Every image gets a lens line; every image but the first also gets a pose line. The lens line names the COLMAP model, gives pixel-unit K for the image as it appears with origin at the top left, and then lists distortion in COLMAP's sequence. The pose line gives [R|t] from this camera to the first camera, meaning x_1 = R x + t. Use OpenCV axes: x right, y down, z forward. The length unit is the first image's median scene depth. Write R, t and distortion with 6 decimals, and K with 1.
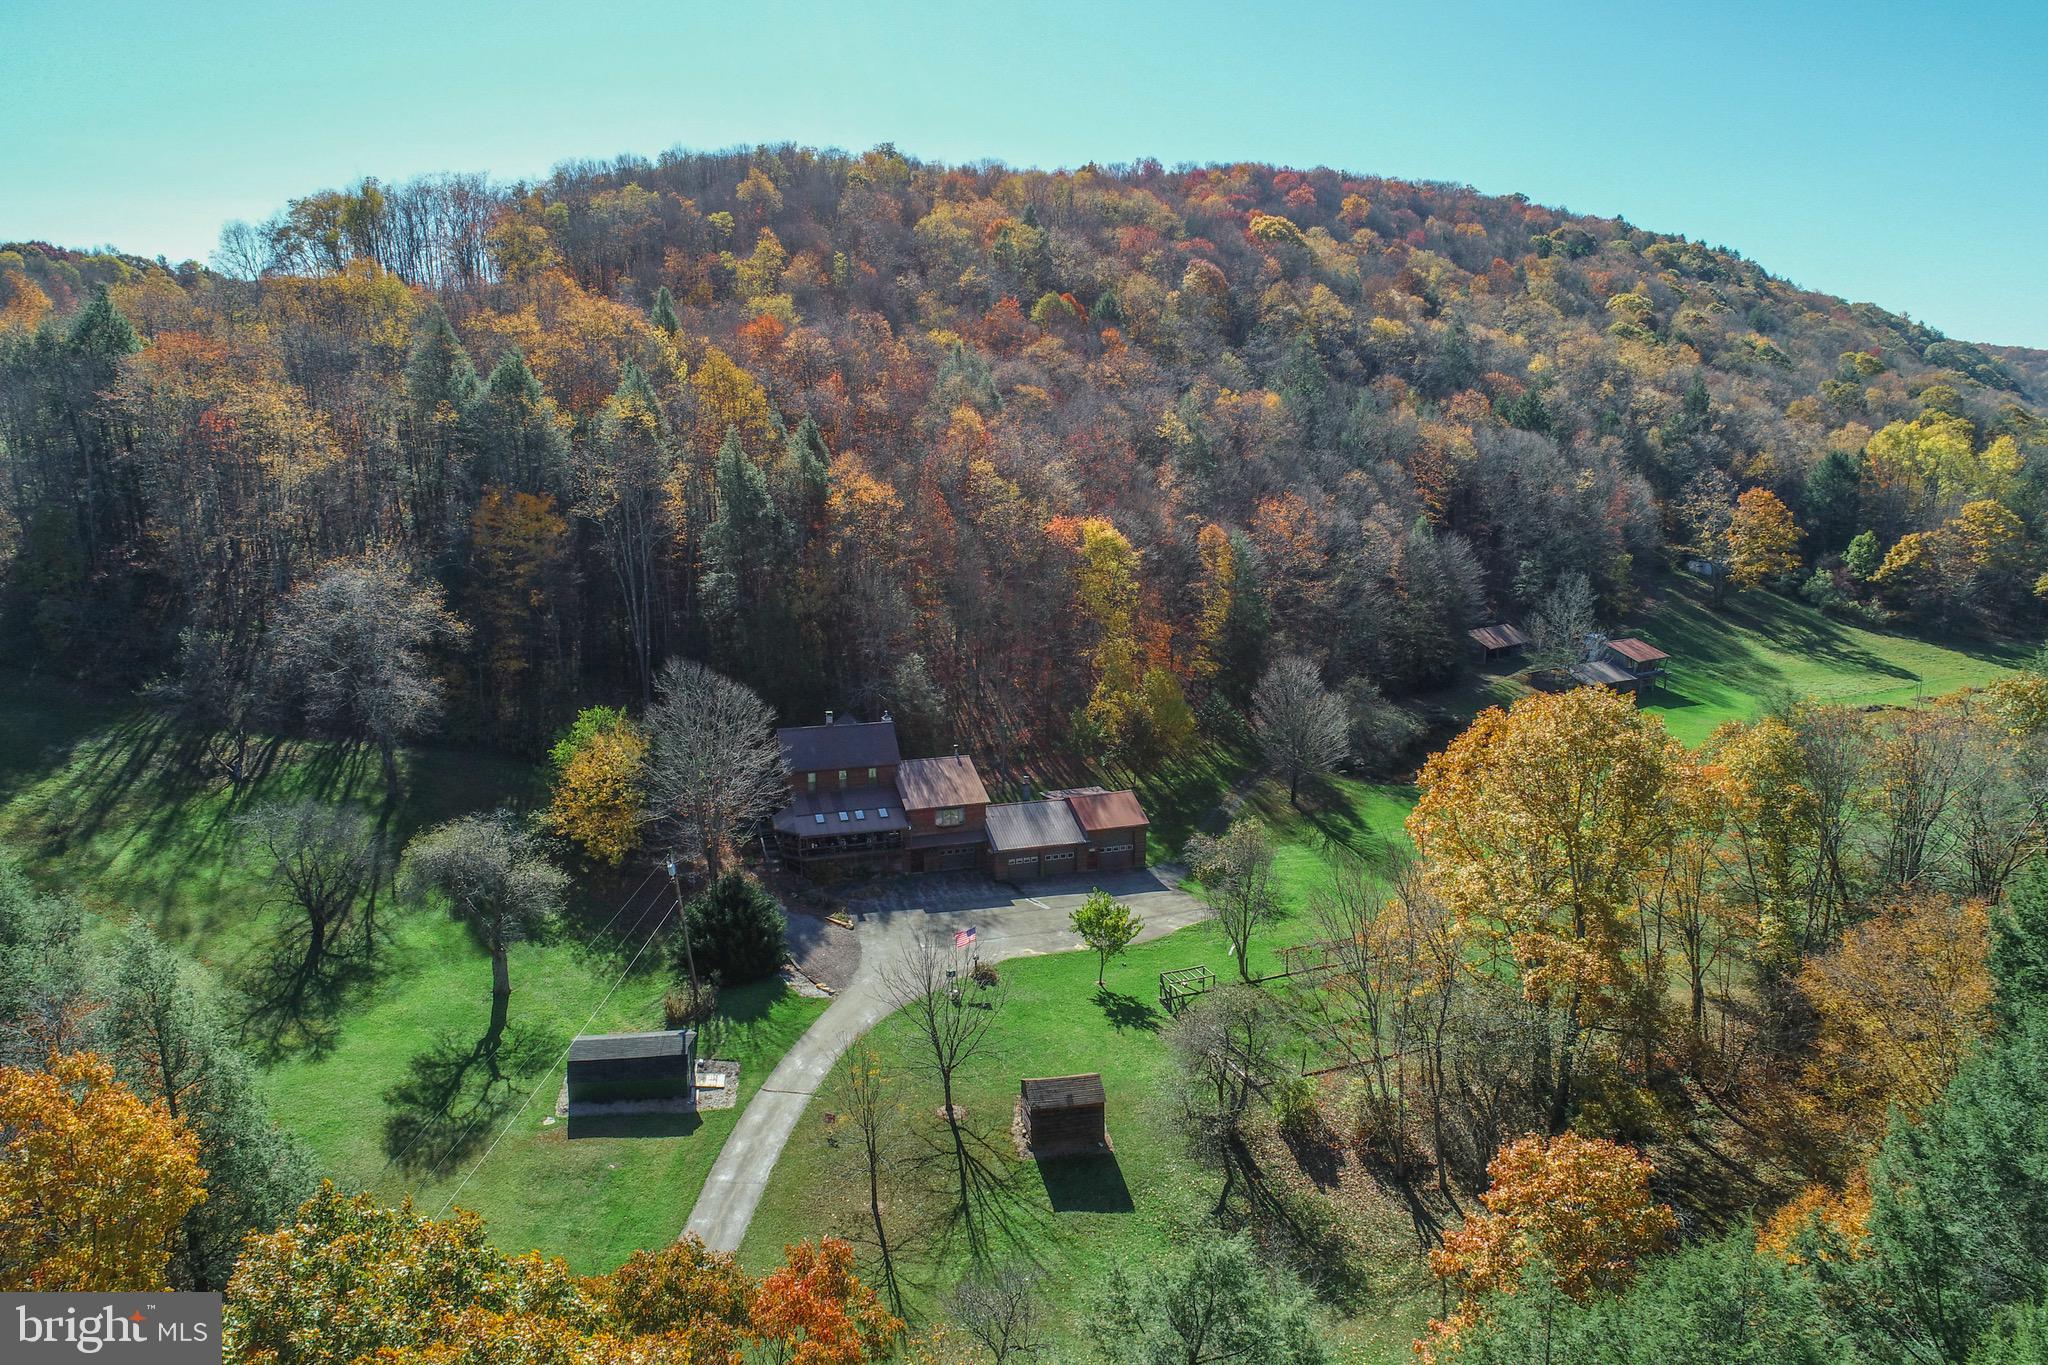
lens RADIAL K [[1391.8, 0, 1016.7], [0, 1391.8, 682.3], [0, 0, 1]] dist [-0.005545, 0.002500]
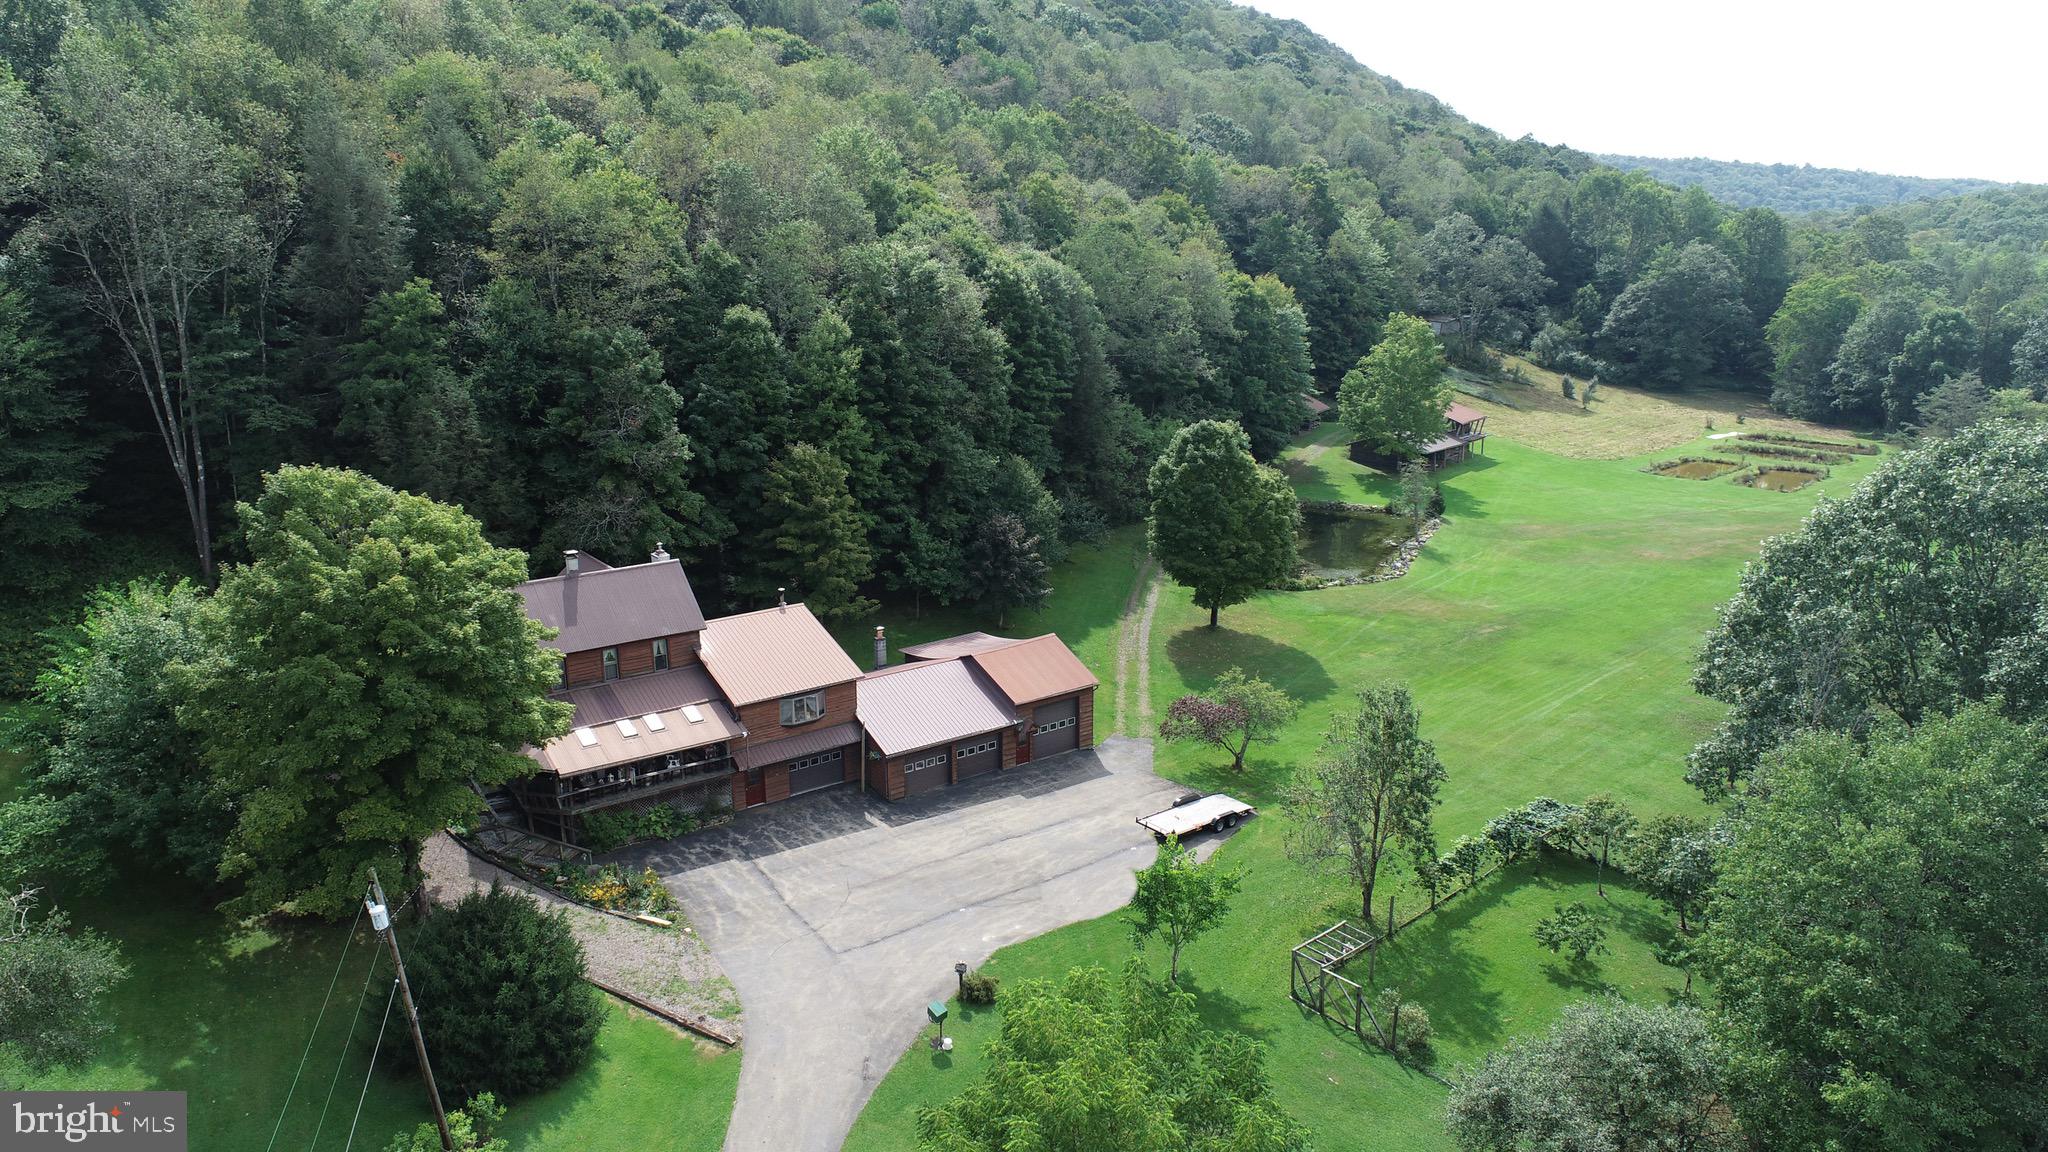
lens RADIAL K [[1416.1, 0, 1024.4], [0, 1416.1, 573.6], [0, 0, 1]] dist [-0.006927, 0.008303]
pose [[0.950733, -0.084051, 0.298401, -0.112749], [0.067723, 0.995606, 0.064665, 0.003912], [-0.302525, -0.041270, 0.952248, 0.318353]]
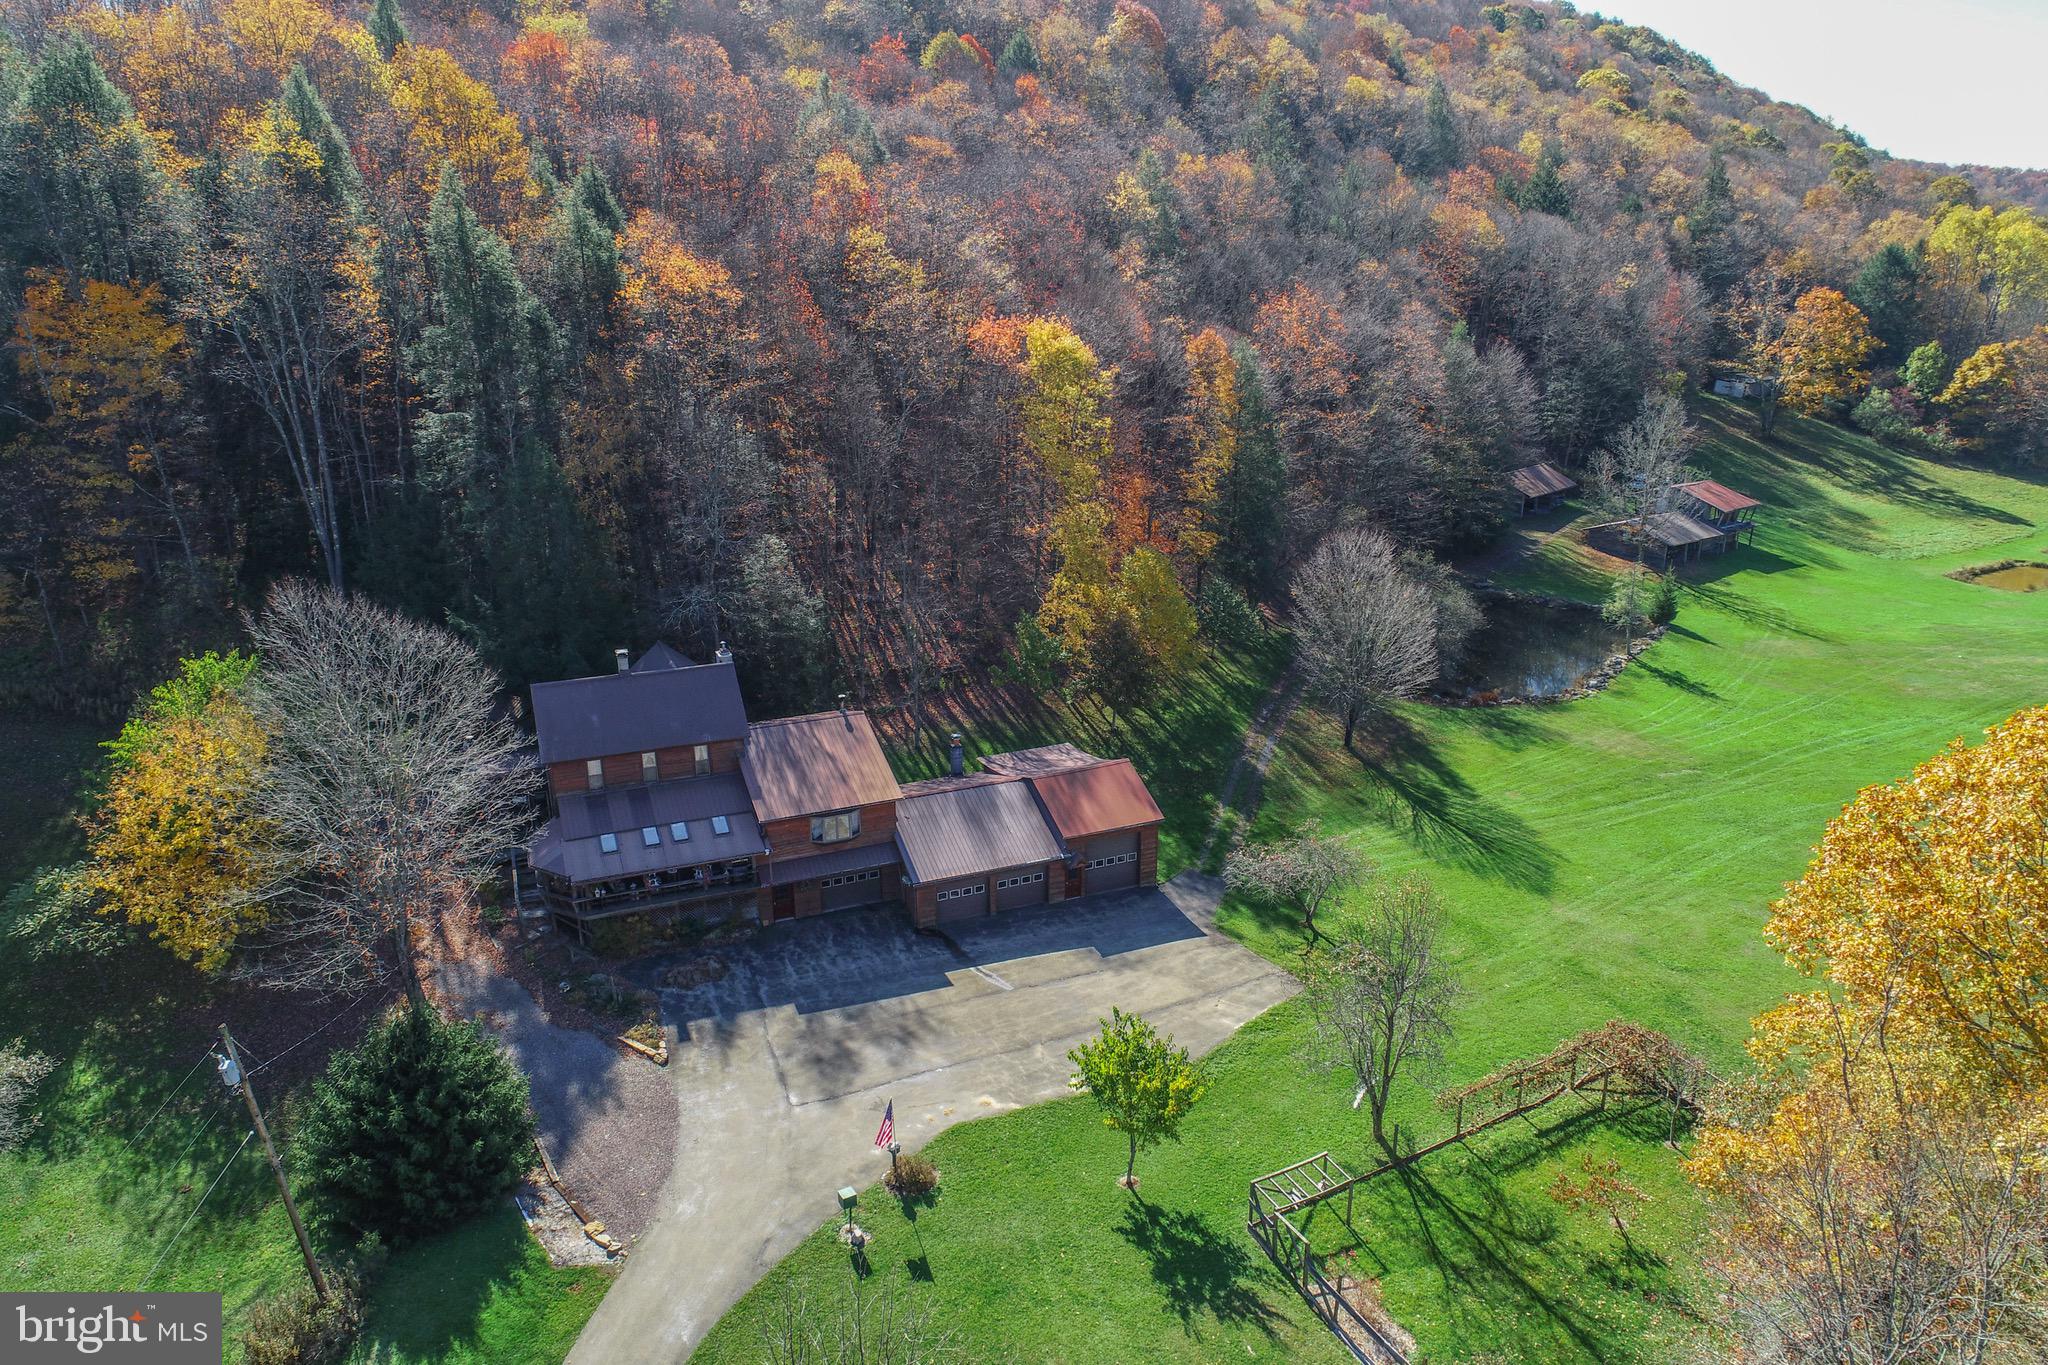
lens RADIAL K [[1391.8, 0, 1023.2], [0, 1391.8, 691.0], [0, 0, 1]] dist [-0.005545, 0.002500]
pose [[0.996059, -0.030451, 0.083305, -0.013426], [0.019869, 0.991954, 0.125029, -0.027307], [-0.086442, -0.122881, 0.988650, 0.343944]]
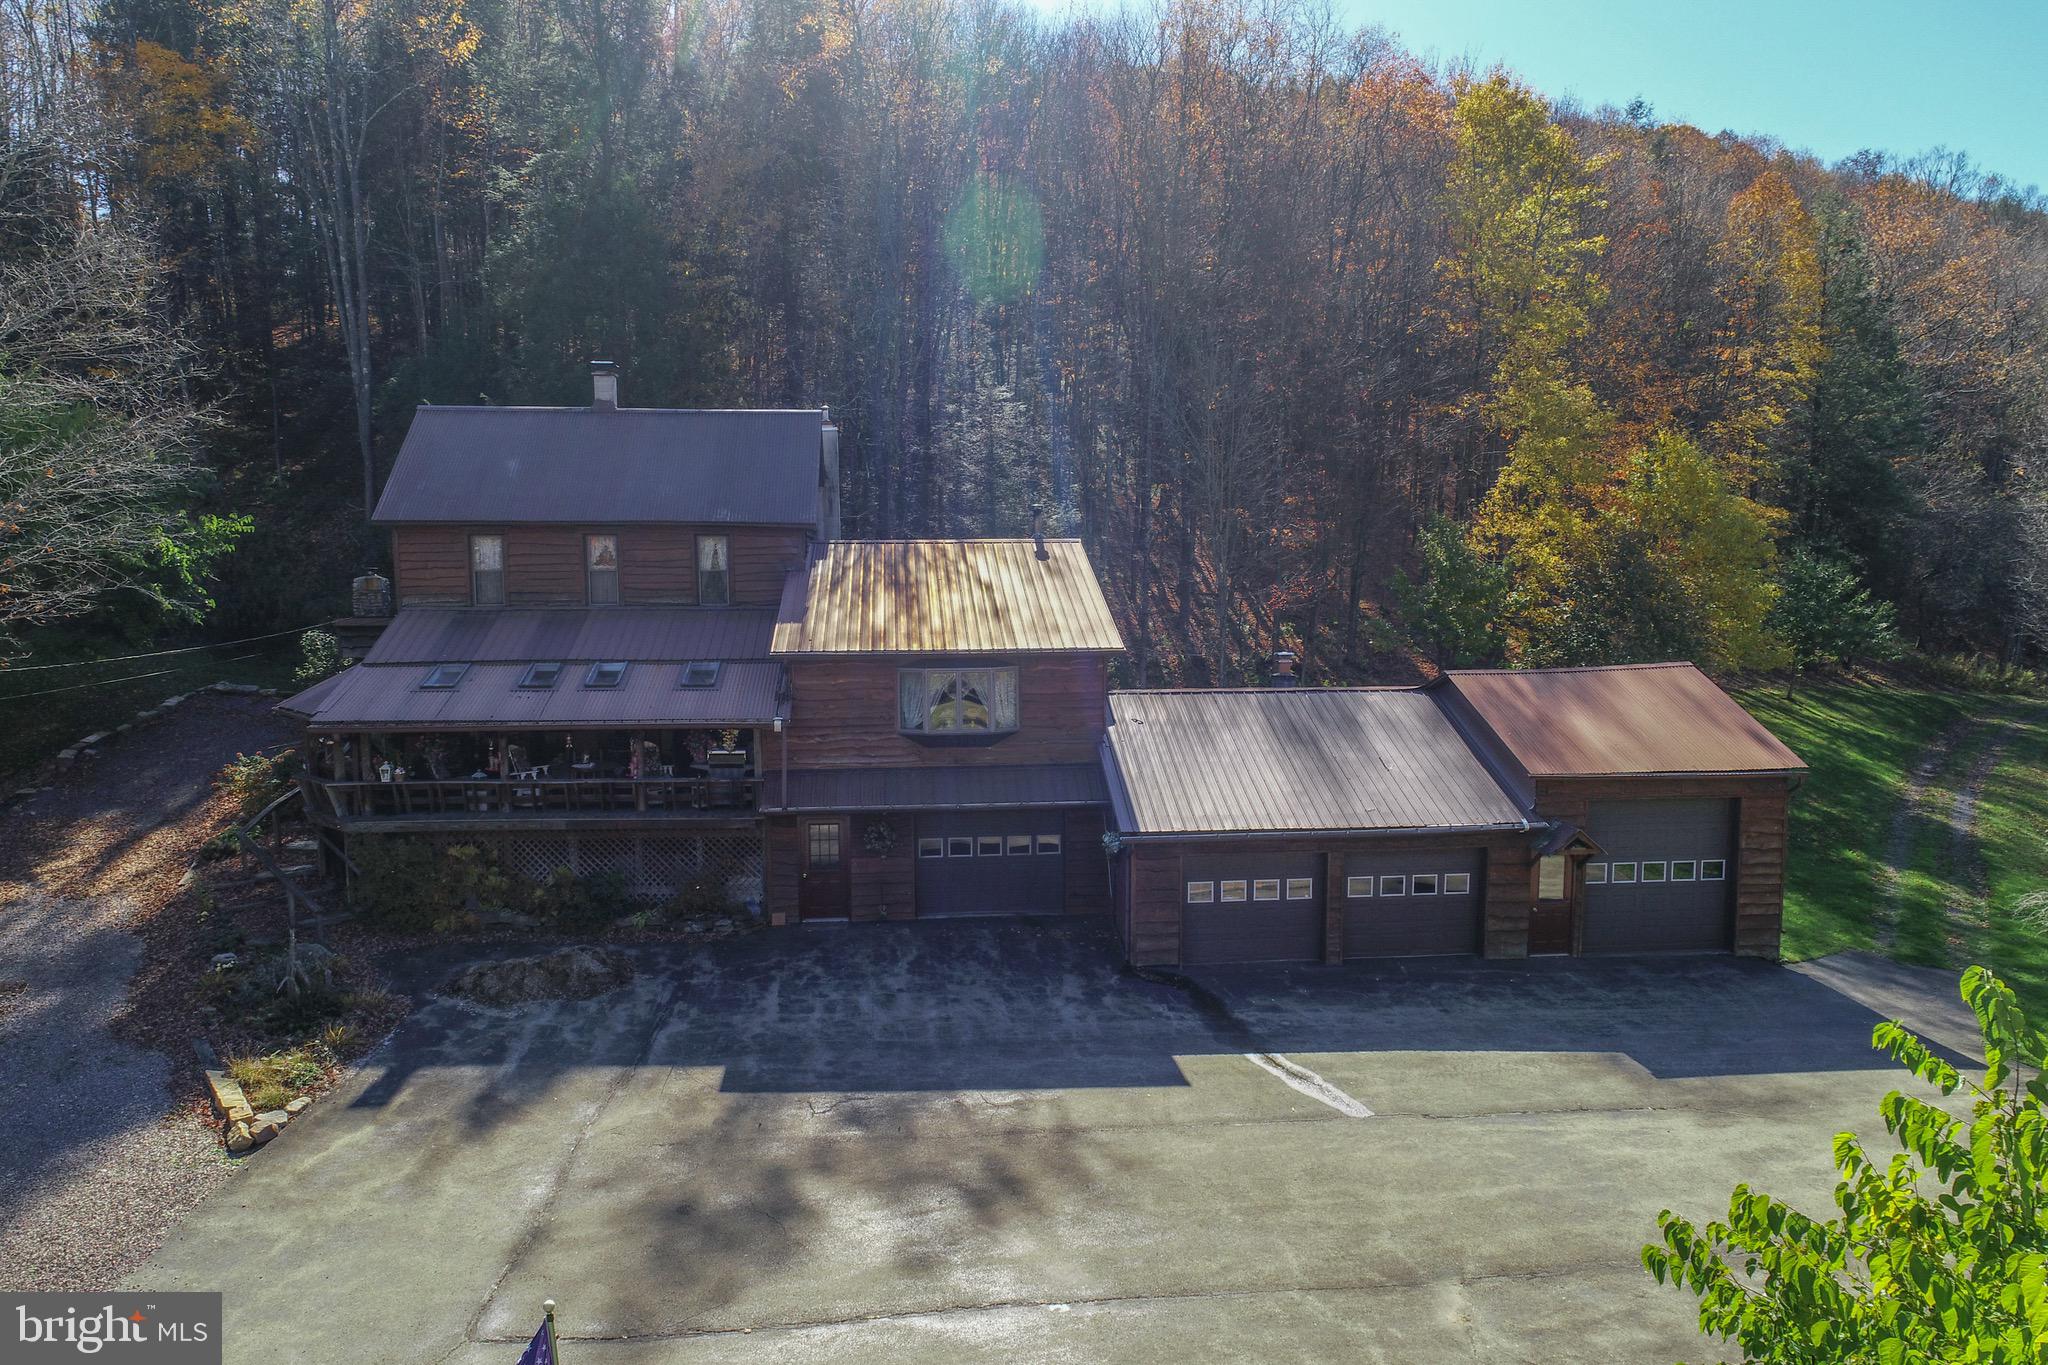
lens RADIAL K [[1391.8, 0, 1012.2], [0, 1391.8, 669.8], [0, 0, 1]] dist [-0.005545, 0.002500]
pose [[0.977476, 0.017456, -0.210324, 0.011534], [-0.042173, 0.992630, -0.113614, 0.099040], [0.206791, 0.119925, 0.971007, 0.629363]]
